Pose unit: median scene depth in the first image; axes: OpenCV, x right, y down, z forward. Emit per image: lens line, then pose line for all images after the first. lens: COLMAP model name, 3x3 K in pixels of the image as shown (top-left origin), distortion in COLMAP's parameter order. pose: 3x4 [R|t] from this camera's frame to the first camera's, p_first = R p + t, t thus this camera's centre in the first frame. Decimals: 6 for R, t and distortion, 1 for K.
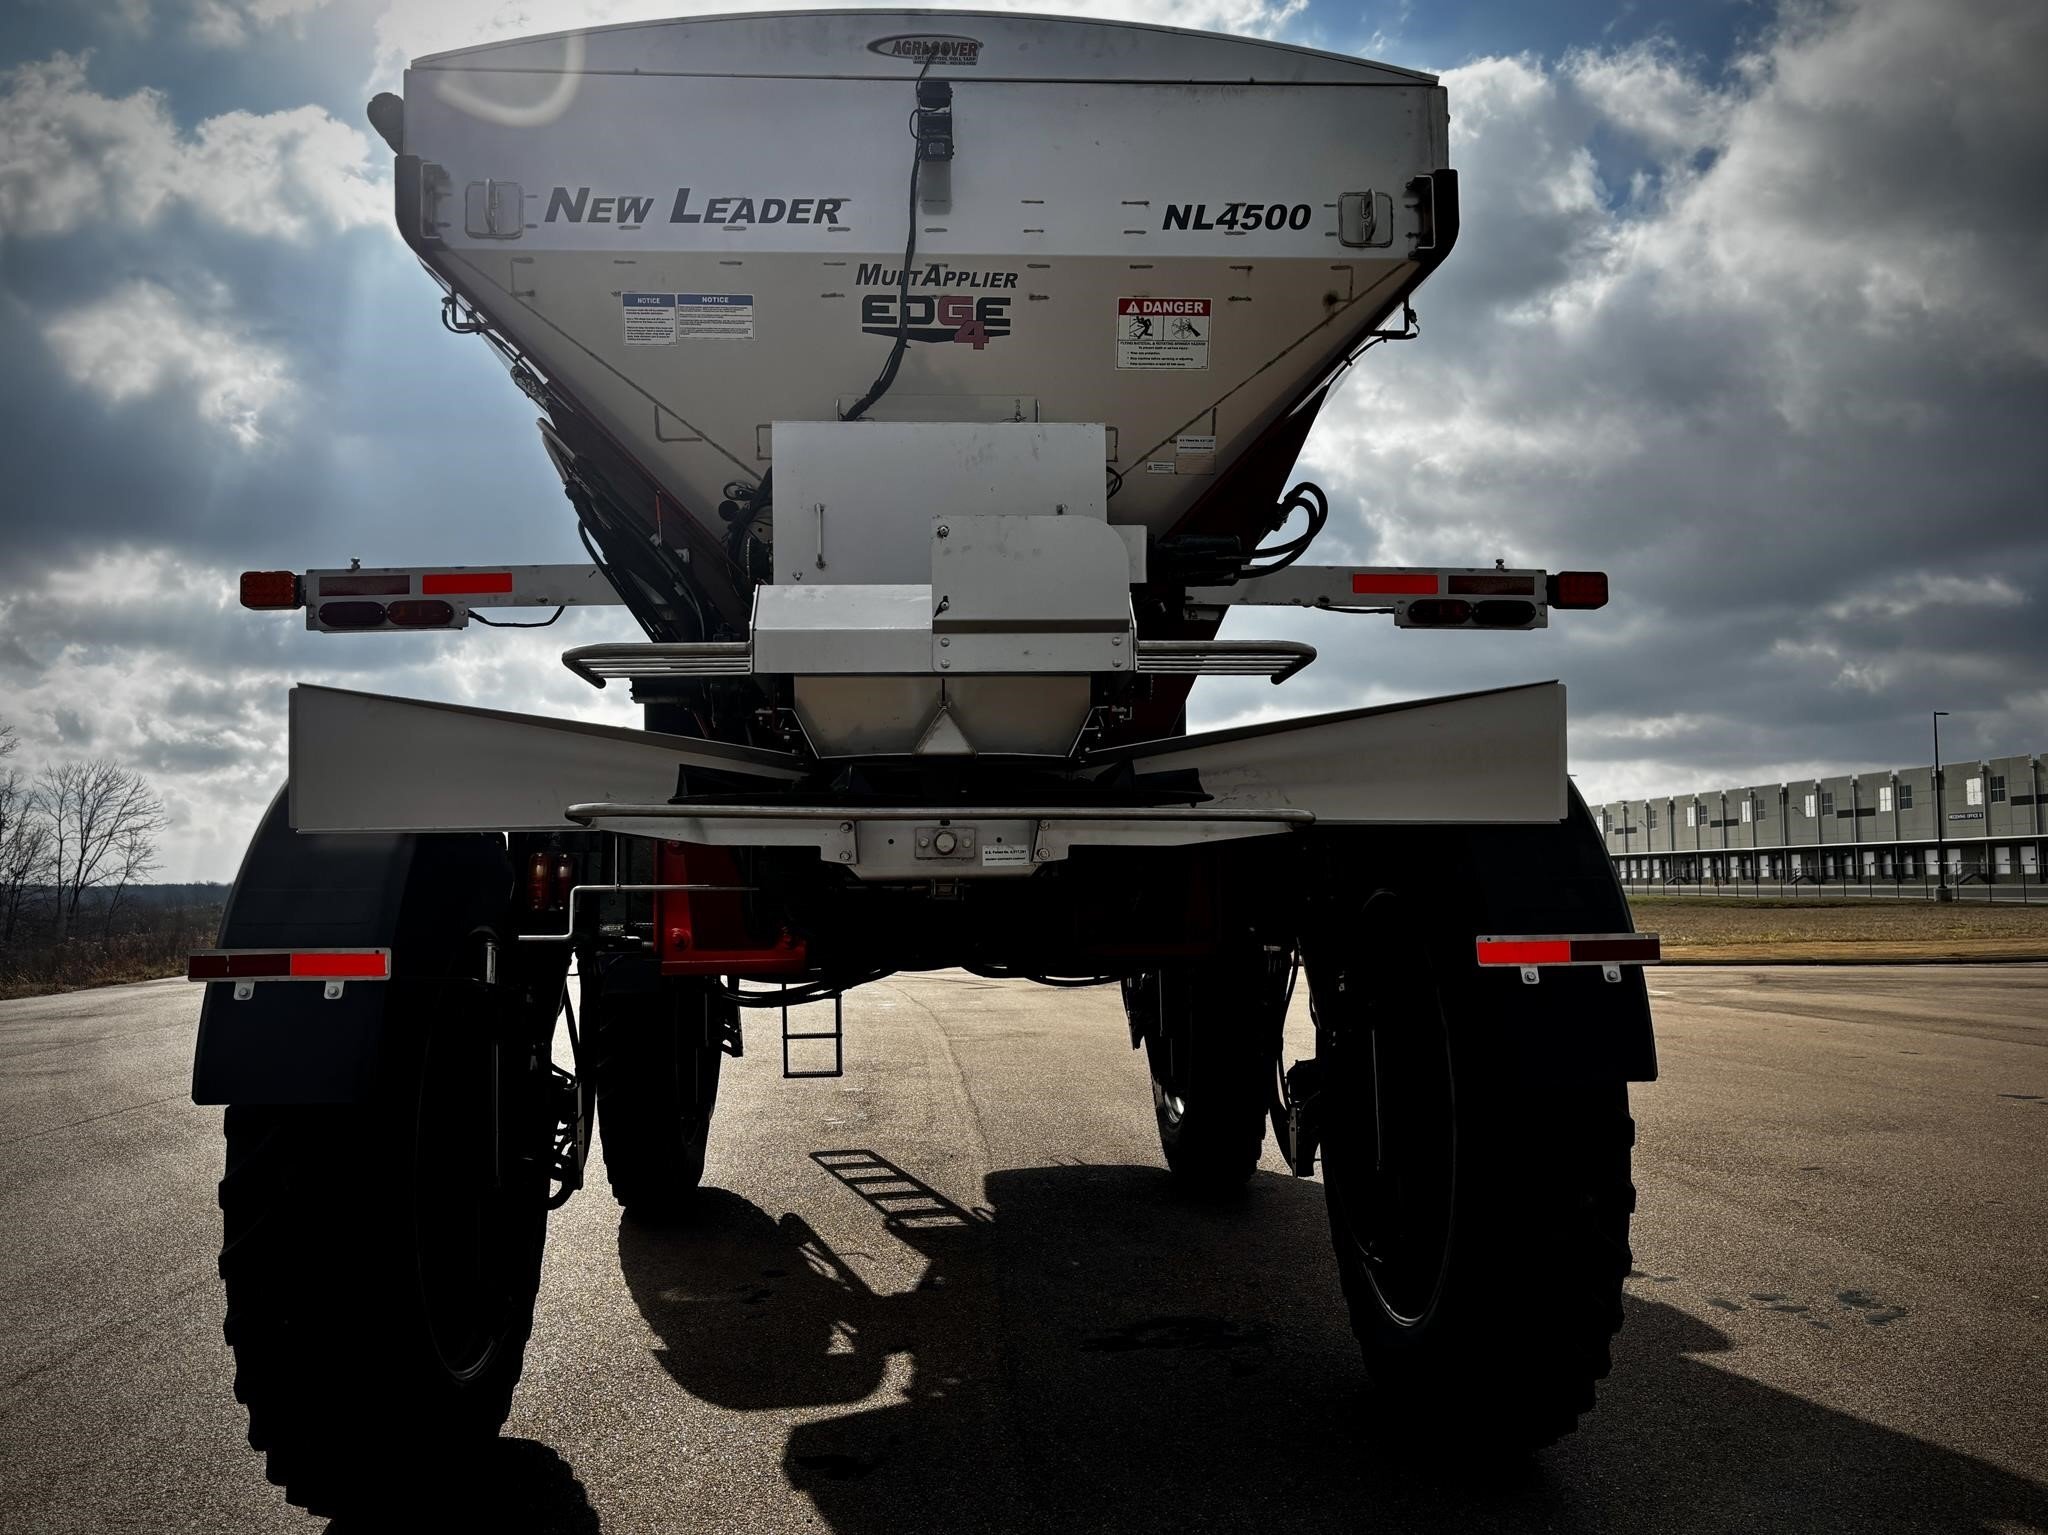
lens RADIAL K [[1609.7, 0, 1024.0], [0, 1609.7, 767.5], [0, 0, 1]] dist [0.030468, -0.051609]
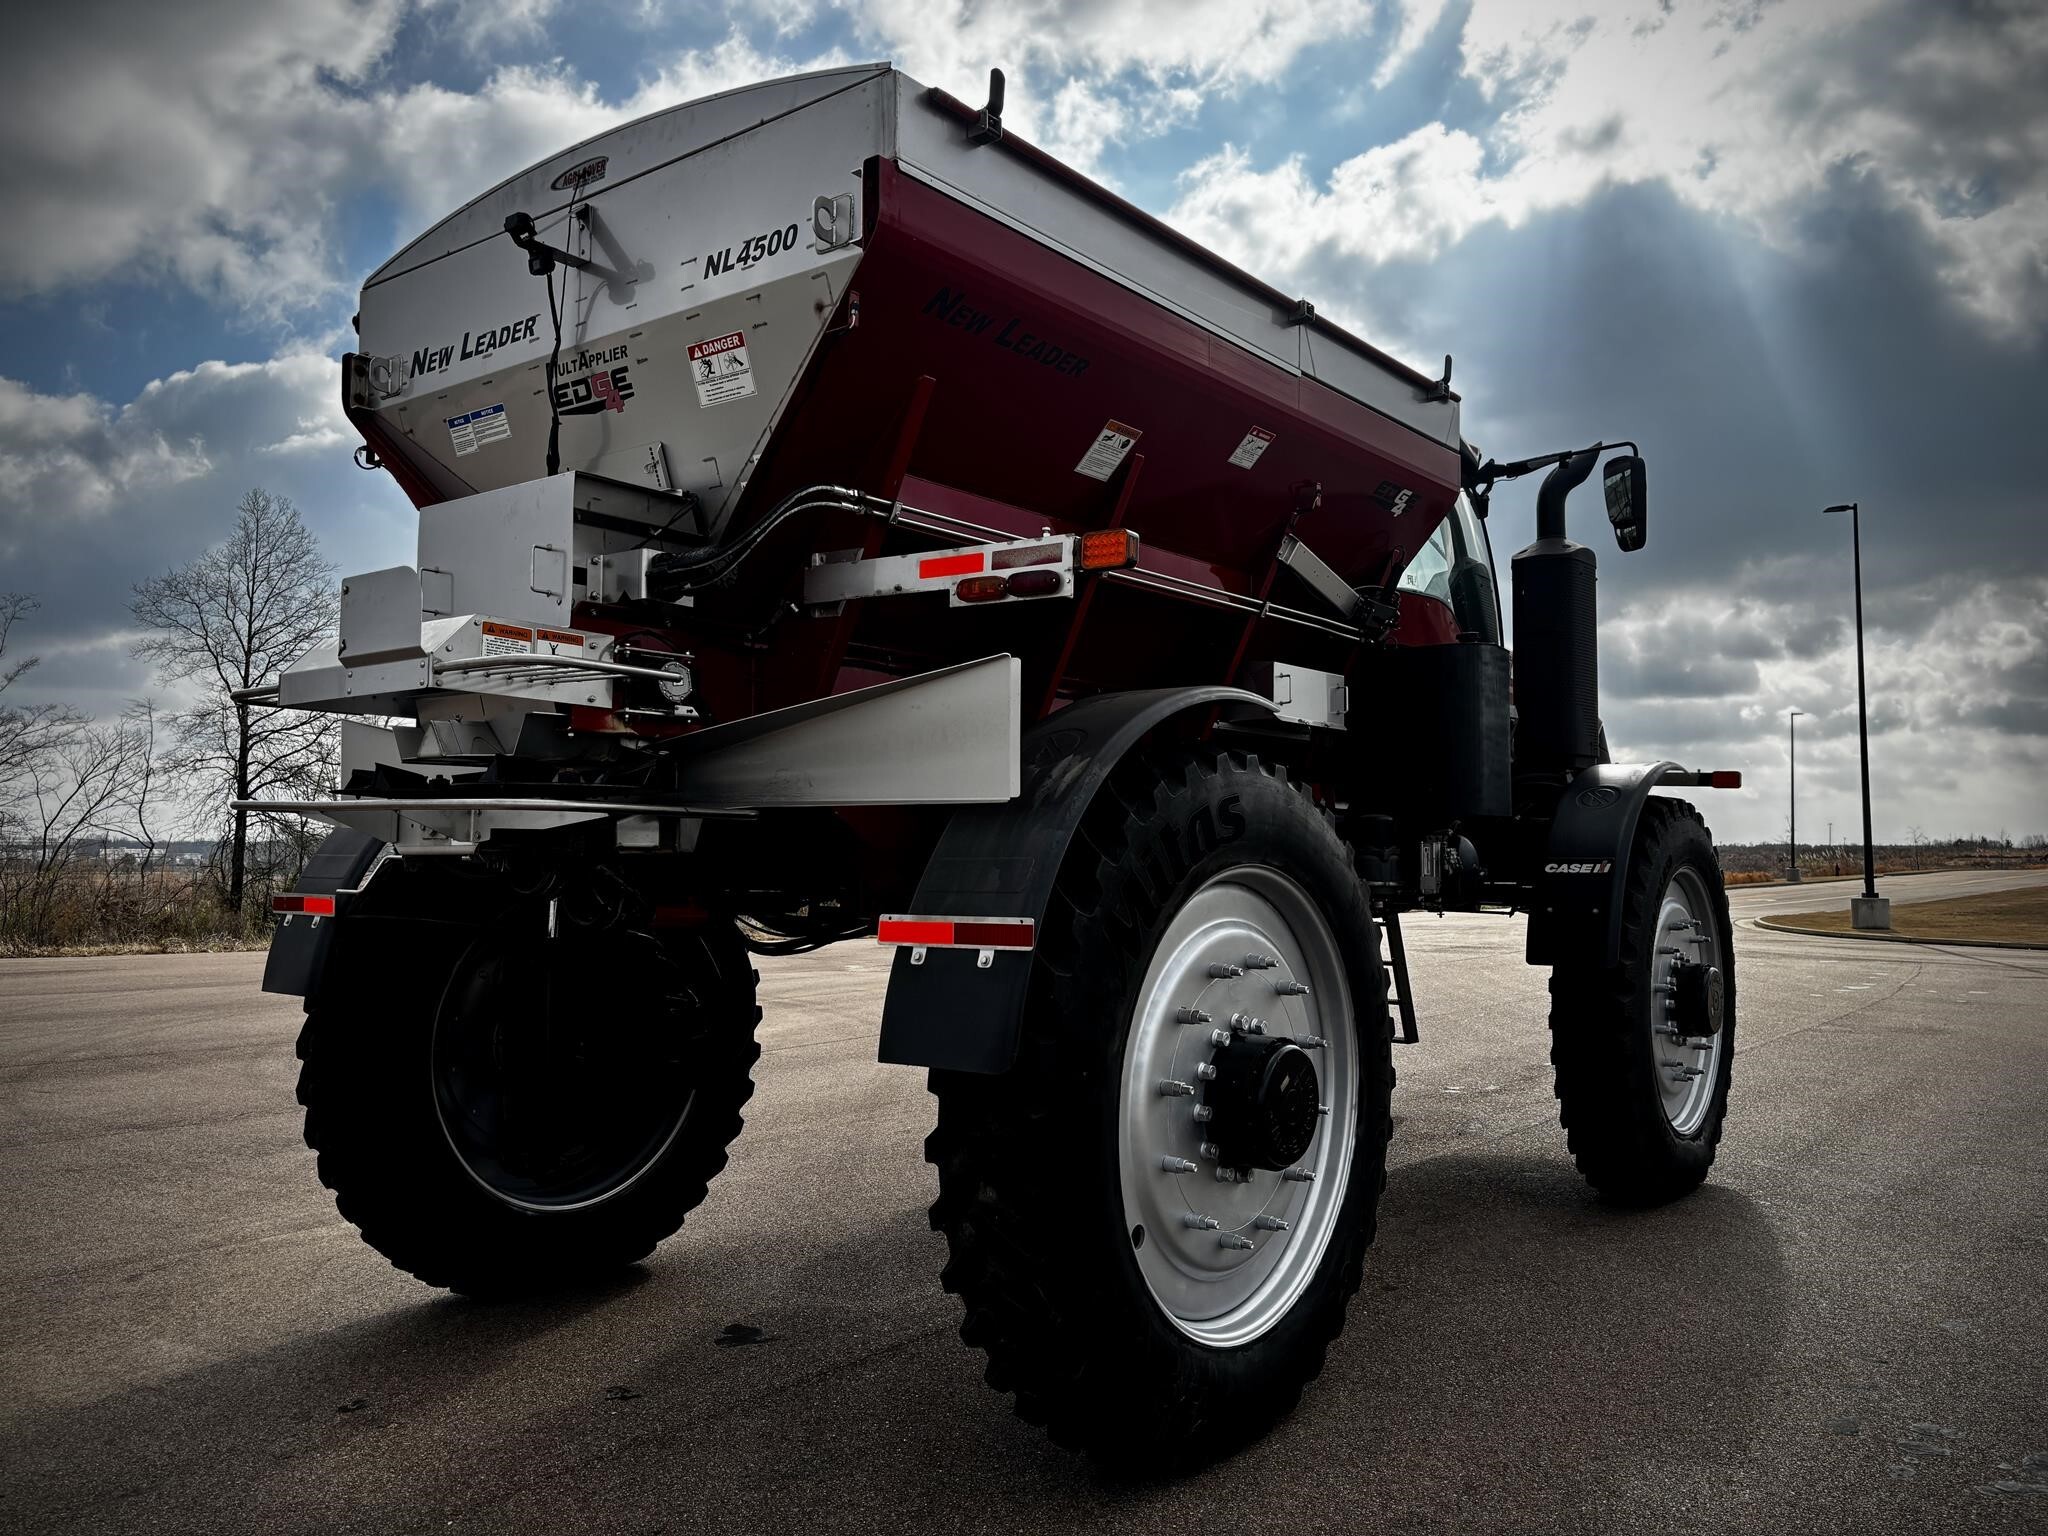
lens RADIAL K [[1573.3, 0, 1043.3], [0, 1573.3, 757.5], [0, 0, 1]] dist [0.025945, -0.001562]
pose [[0.746321, -0.026100, -0.665074, 0.994517], [0.038371, 0.999256, 0.003844, 0.006282], [0.664479, -0.028389, 0.746767, 0.323998]]
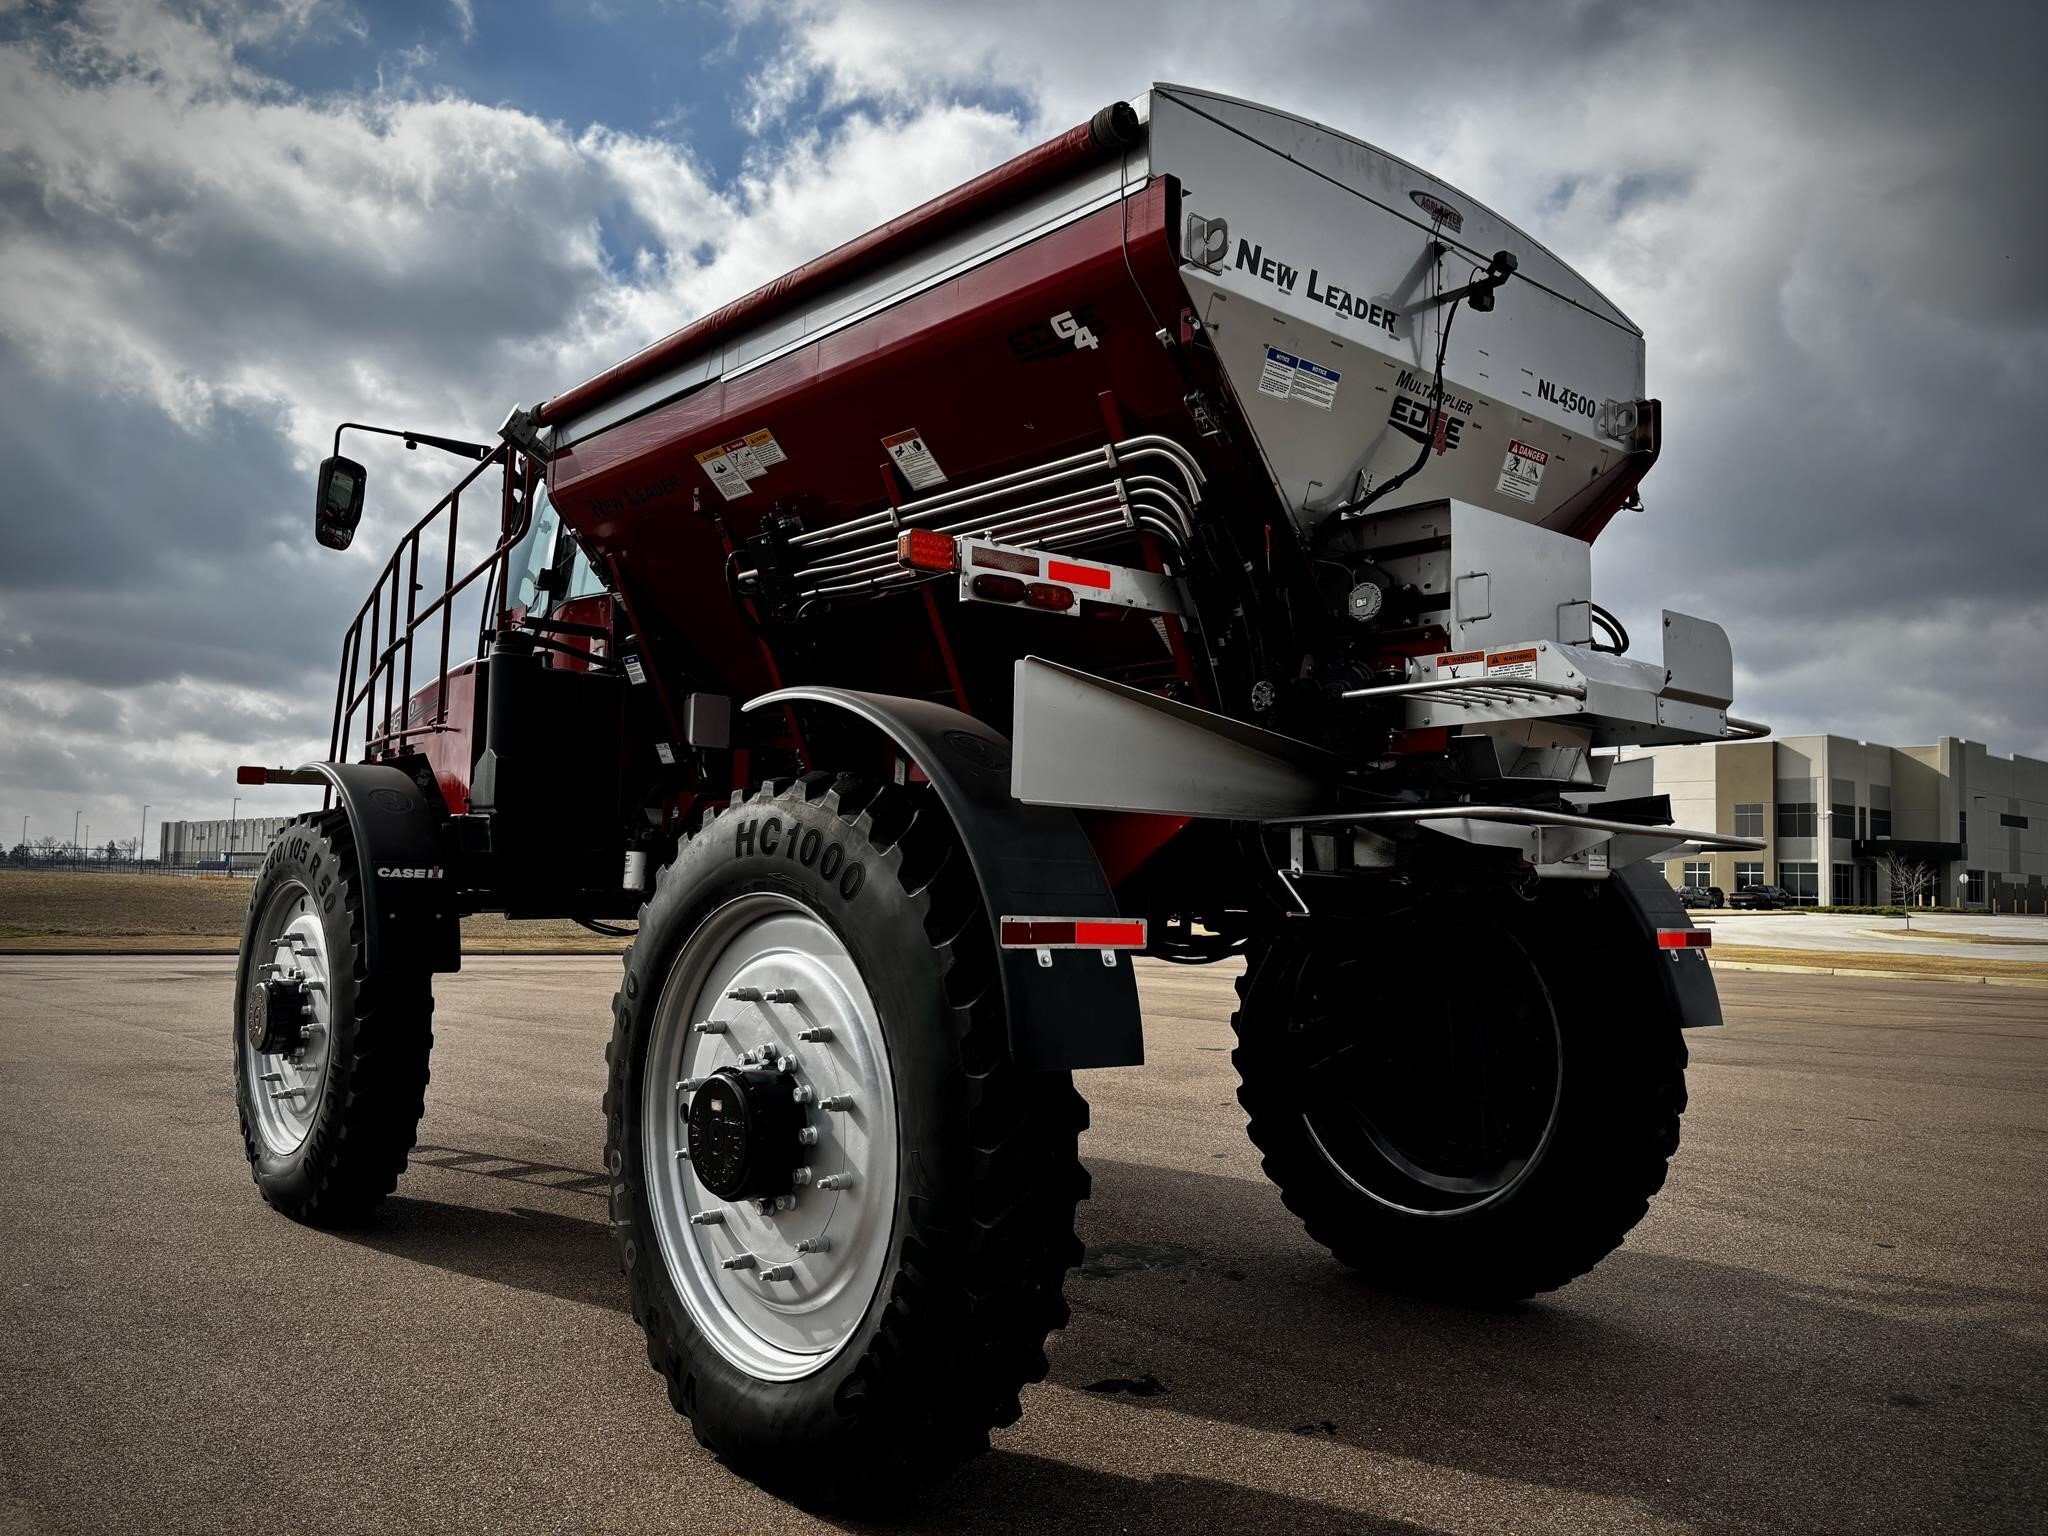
lens RADIAL K [[1484.9, 0, 995.6], [0, 1484.9, 770.9], [0, 0, 1]] dist [0.027349, -0.088614]
pose [[0.810268, 0.082974, 0.580156, -0.970943], [-0.084654, 0.996116, -0.024233, 0.043875], [-0.579913, -0.029478, 0.814145, 0.249709]]
